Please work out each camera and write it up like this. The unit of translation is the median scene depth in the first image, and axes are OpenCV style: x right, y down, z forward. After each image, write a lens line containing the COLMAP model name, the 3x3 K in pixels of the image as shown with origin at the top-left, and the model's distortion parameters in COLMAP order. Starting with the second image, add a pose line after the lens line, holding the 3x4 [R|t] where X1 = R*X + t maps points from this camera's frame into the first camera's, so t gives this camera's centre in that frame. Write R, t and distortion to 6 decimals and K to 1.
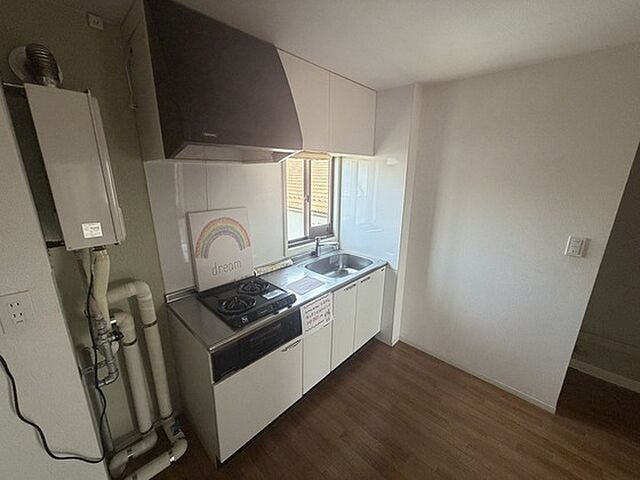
lens RADIAL K [[255.1, 0, 320.1], [0, 255.1, 242.6], [0, 0, 1]] dist [-0.000197, -0.000346]
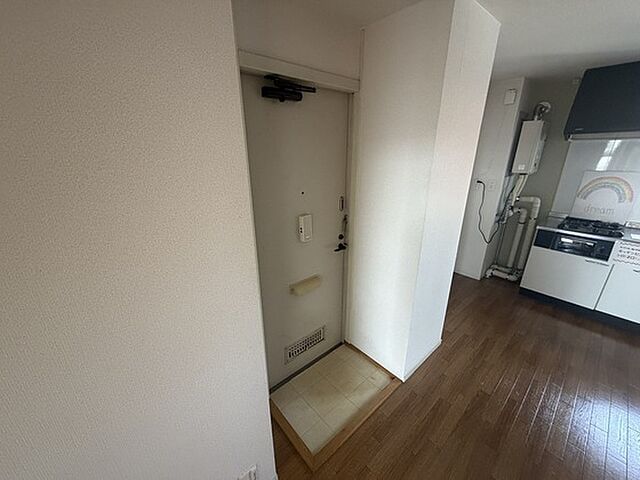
lens RADIAL K [[255.1, 0, 318.7], [0, 255.1, 241.6], [0, 0, 1]] dist [-0.000197, -0.000346]
pose [[-0.097831, 0.327534, -0.939761, 1.640455], [-0.252412, 0.905248, 0.341782, 0.213552], [0.962661, 0.270644, -0.005888, -0.707263]]
